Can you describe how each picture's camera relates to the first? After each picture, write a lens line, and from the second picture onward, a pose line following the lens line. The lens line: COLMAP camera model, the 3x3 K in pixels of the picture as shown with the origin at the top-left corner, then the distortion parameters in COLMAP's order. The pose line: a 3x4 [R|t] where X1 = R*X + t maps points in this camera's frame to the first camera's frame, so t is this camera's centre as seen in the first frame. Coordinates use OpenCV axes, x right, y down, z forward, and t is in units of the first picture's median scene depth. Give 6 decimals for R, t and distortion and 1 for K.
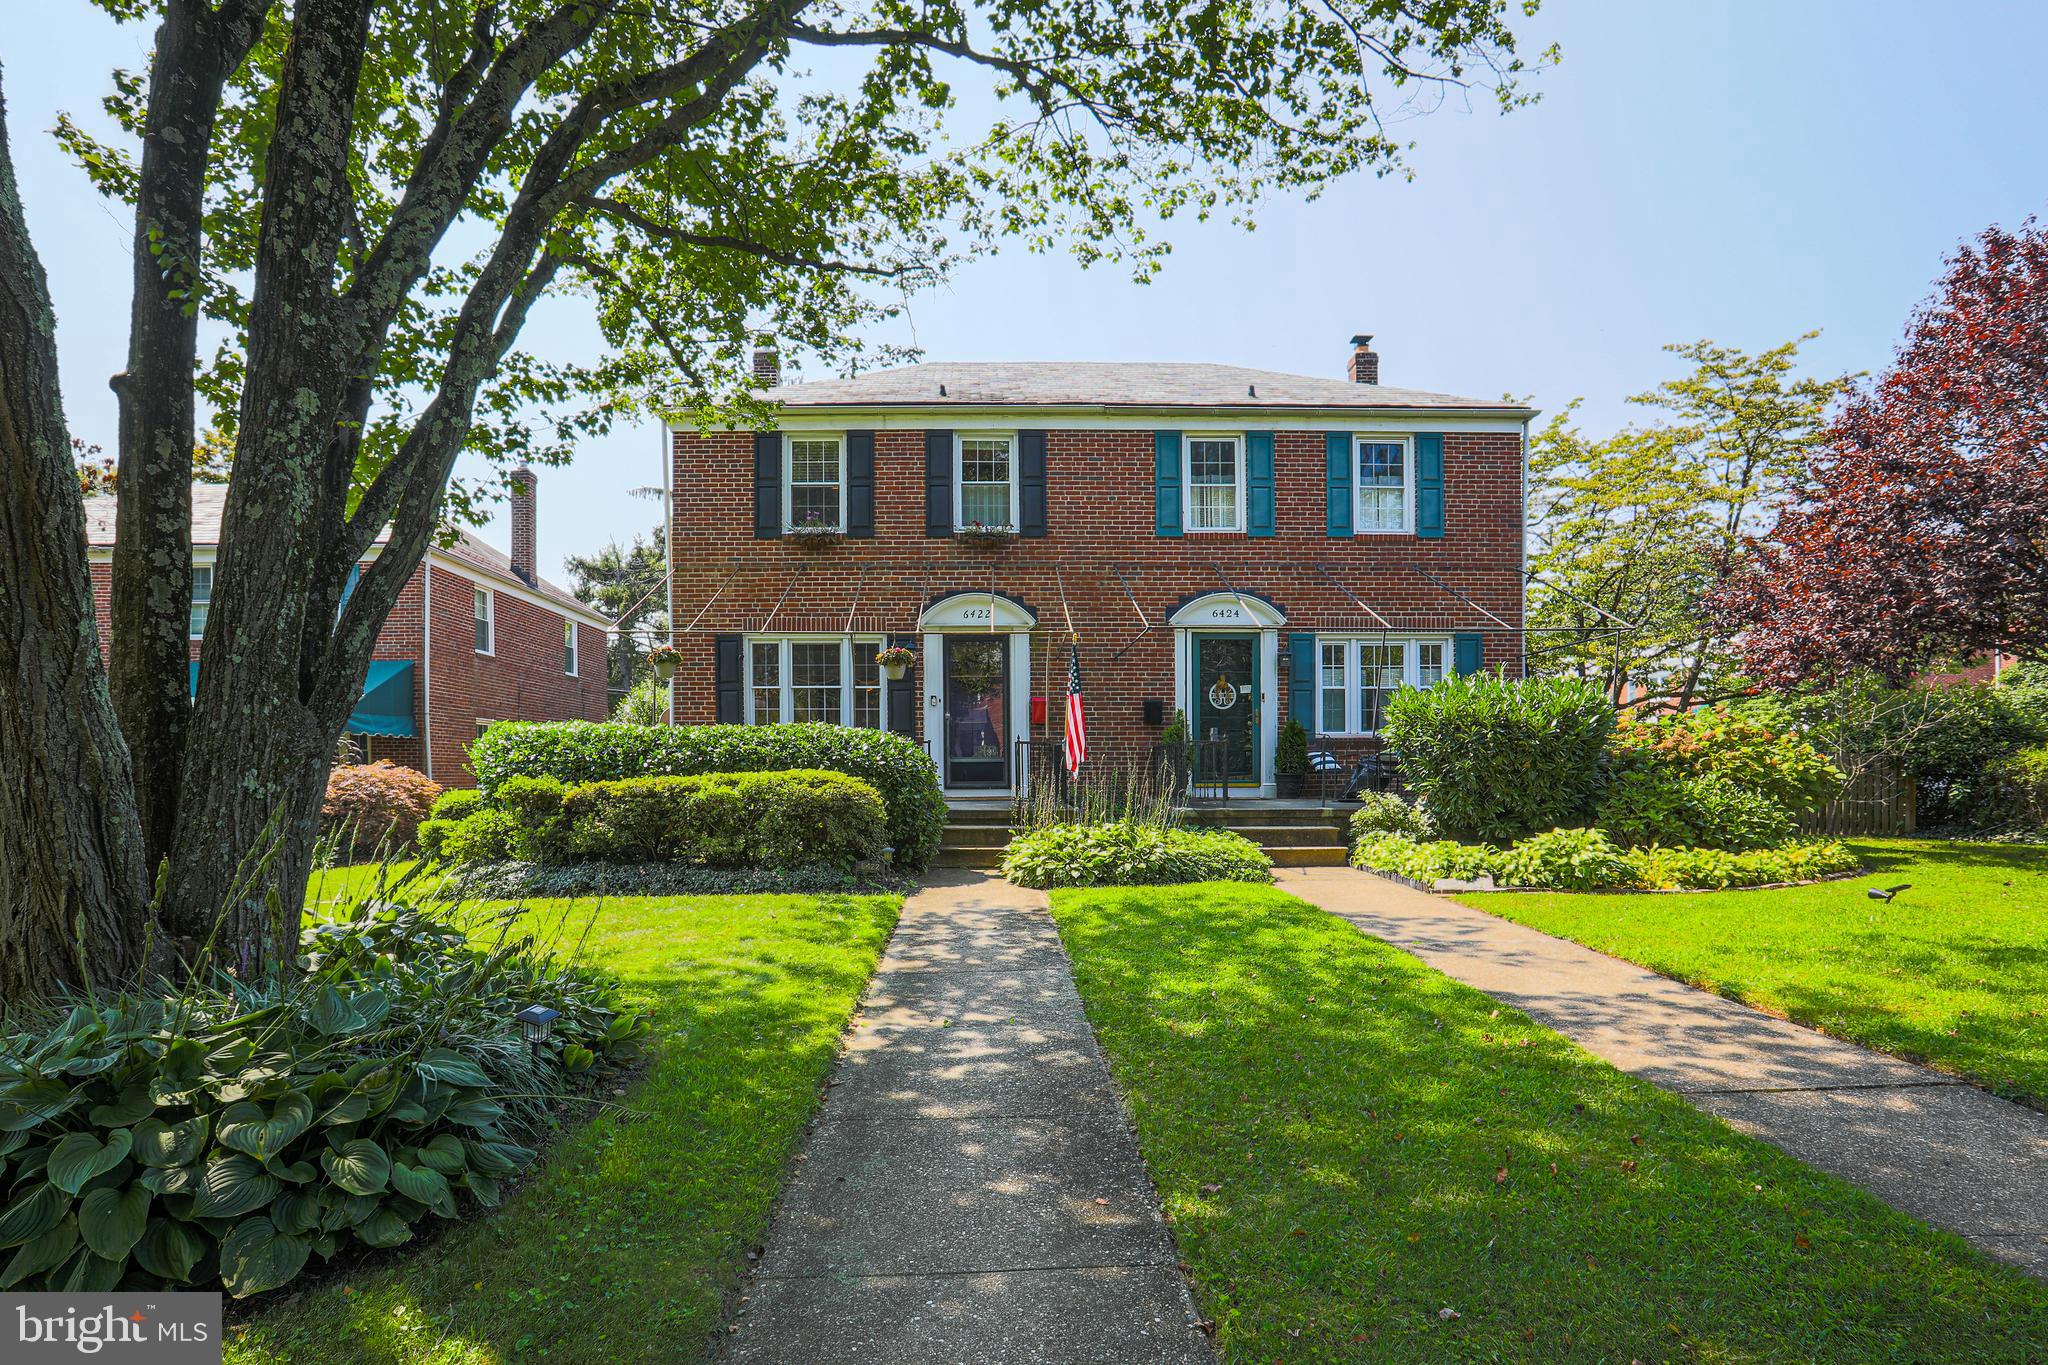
lens RADIAL K [[1006.2, 0, 1018.2], [0, 1006.2, 682.1], [0, 0, 1]] dist [-0.059141, 0.021962]
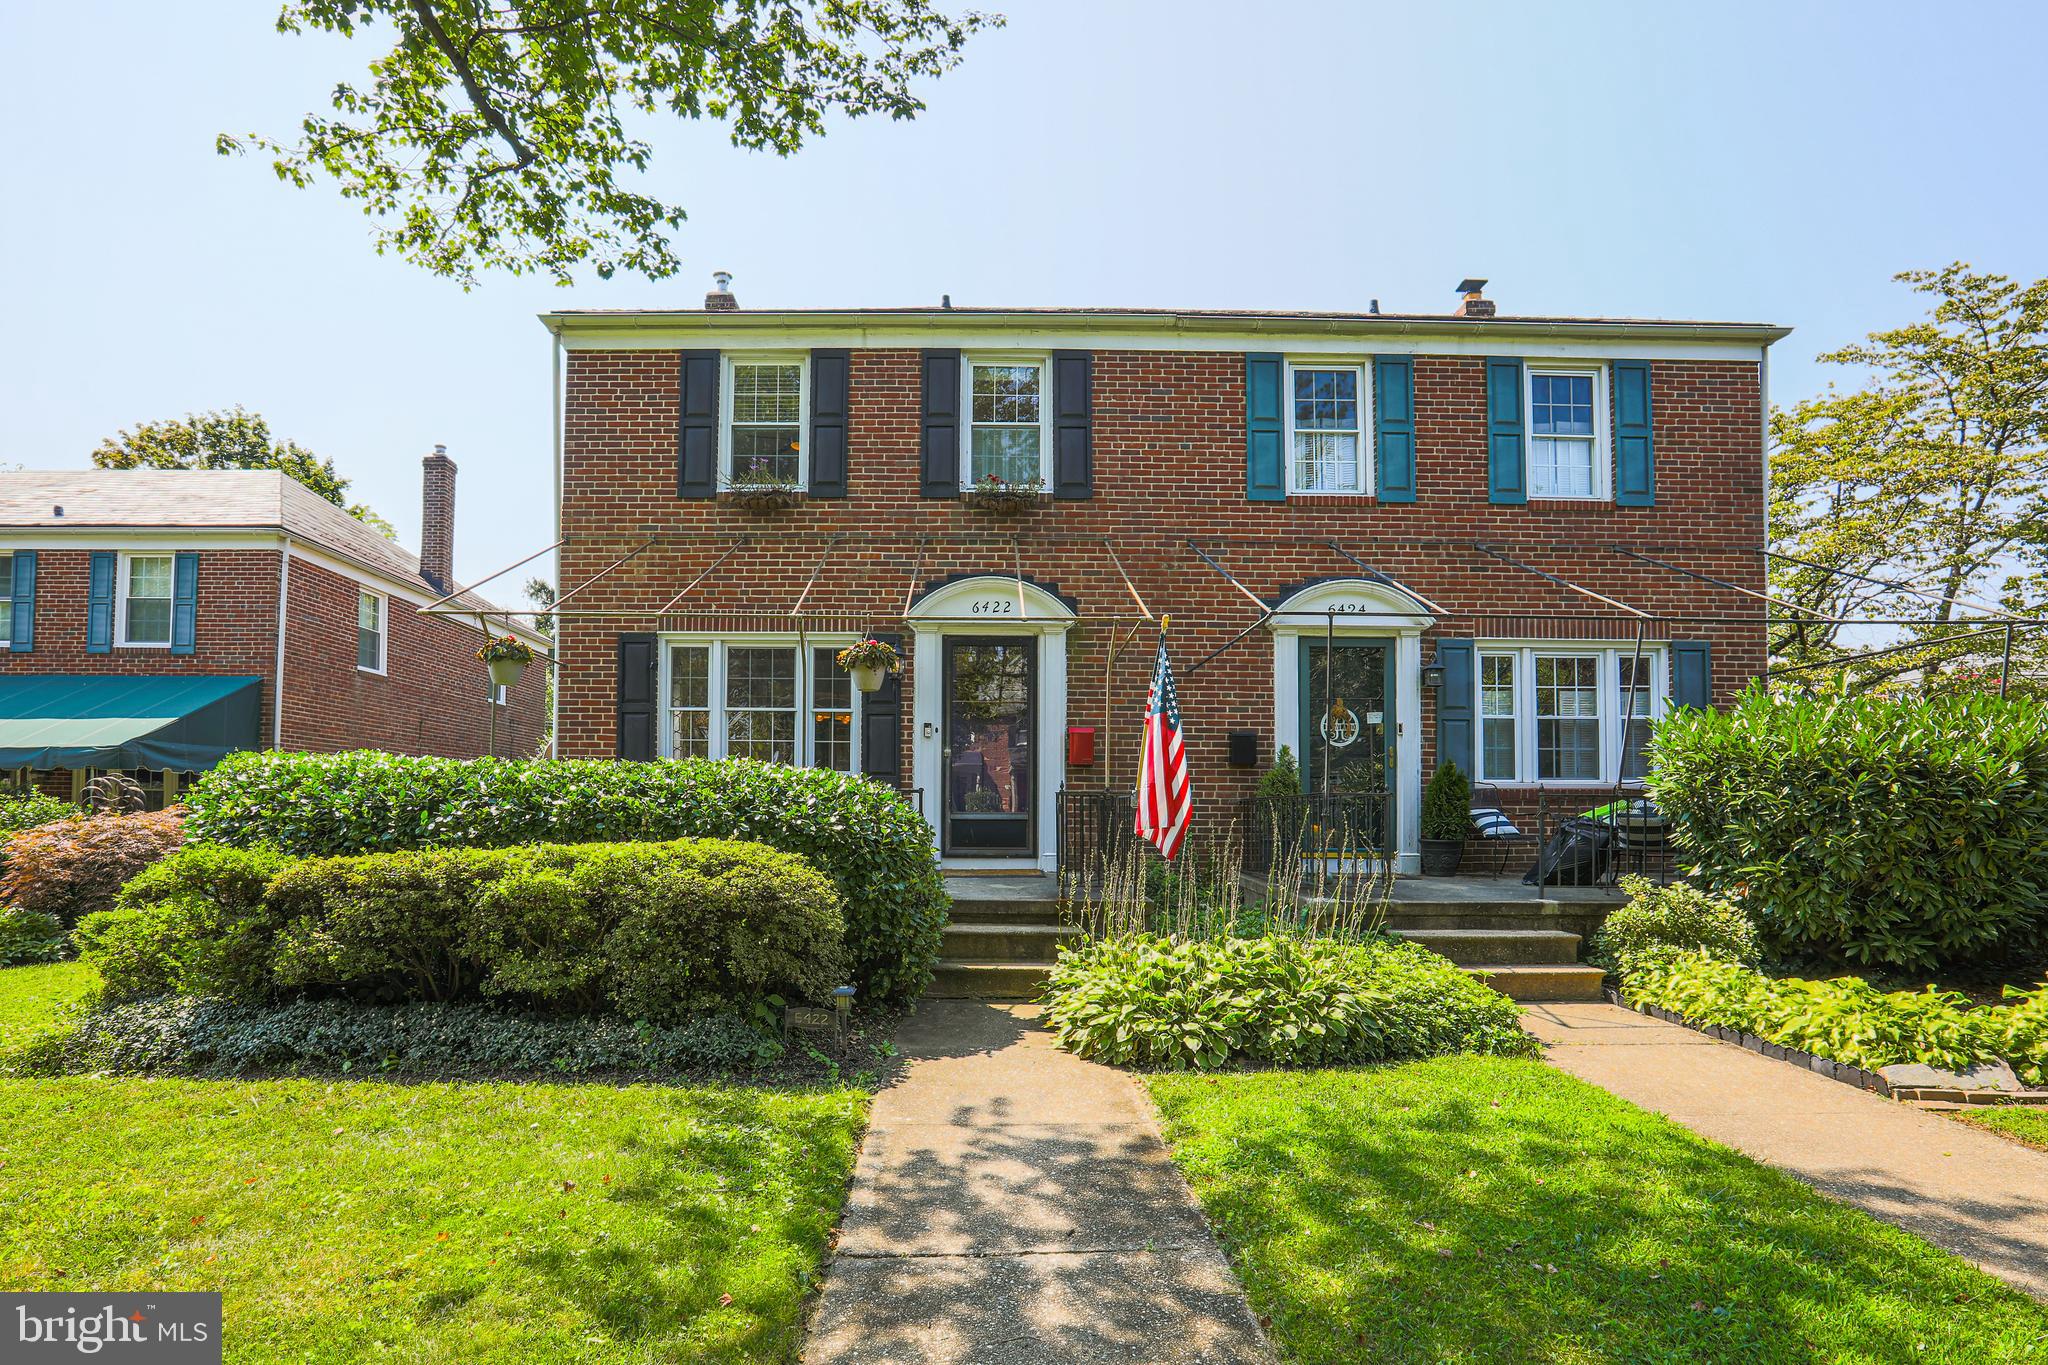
lens RADIAL K [[1006.2, 0, 1031.1], [0, 1006.2, 689.2], [0, 0, 1]] dist [-0.059141, 0.021962]
pose [[0.999721, 0.011359, 0.020706, -0.028104], [-0.010596, 0.999274, -0.036588, 0.015211], [-0.021107, 0.036359, 0.999116, 0.310630]]
